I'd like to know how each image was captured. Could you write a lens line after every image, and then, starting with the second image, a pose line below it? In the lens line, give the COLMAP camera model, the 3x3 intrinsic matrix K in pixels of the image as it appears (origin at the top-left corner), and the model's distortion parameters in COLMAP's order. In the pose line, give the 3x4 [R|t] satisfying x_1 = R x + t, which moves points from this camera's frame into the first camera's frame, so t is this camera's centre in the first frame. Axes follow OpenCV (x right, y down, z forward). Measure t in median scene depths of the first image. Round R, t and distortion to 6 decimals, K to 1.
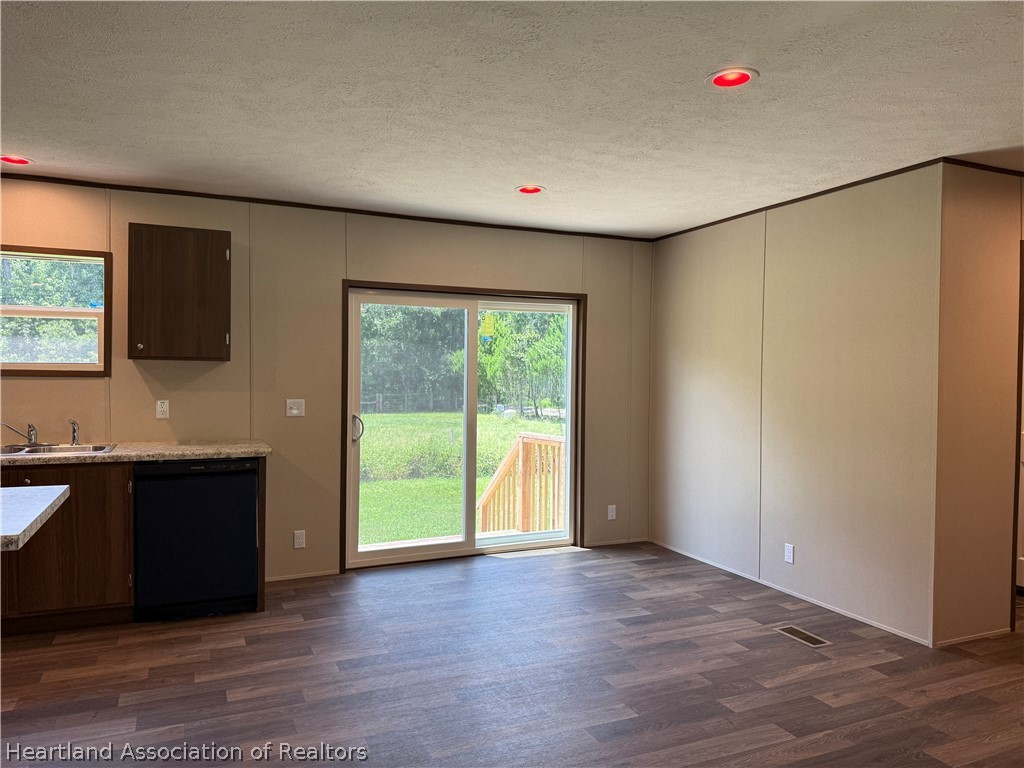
lens RADIAL K [[758.7, 0, 475.4], [0, 758.7, 385.0], [0, 0, 1]] dist [0.070267, 0.000418]
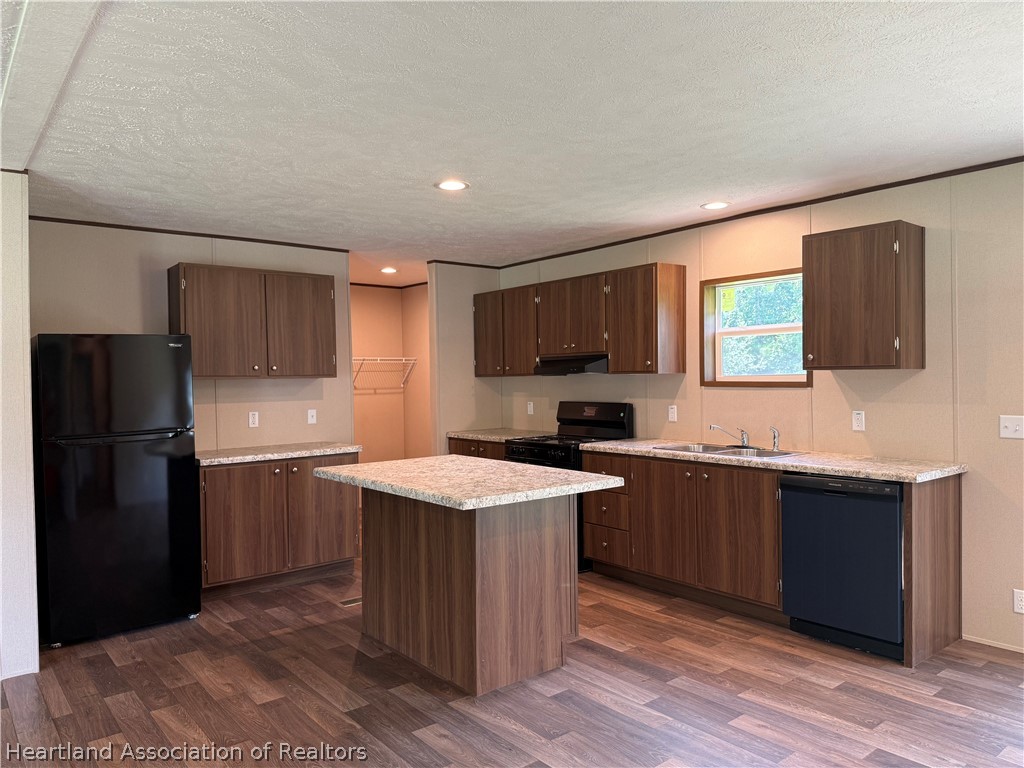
lens RADIAL K [[733.0, 0, 512.0], [0, 733.0, 384.0], [0, 0, 1]] dist [0.028450, -0.000321]
pose [[0.330158, -0.005700, -0.943909, 0.365064], [-0.006407, 0.999945, -0.008279, -0.004684], [0.943904, 0.008781, 0.330103, 0.341043]]
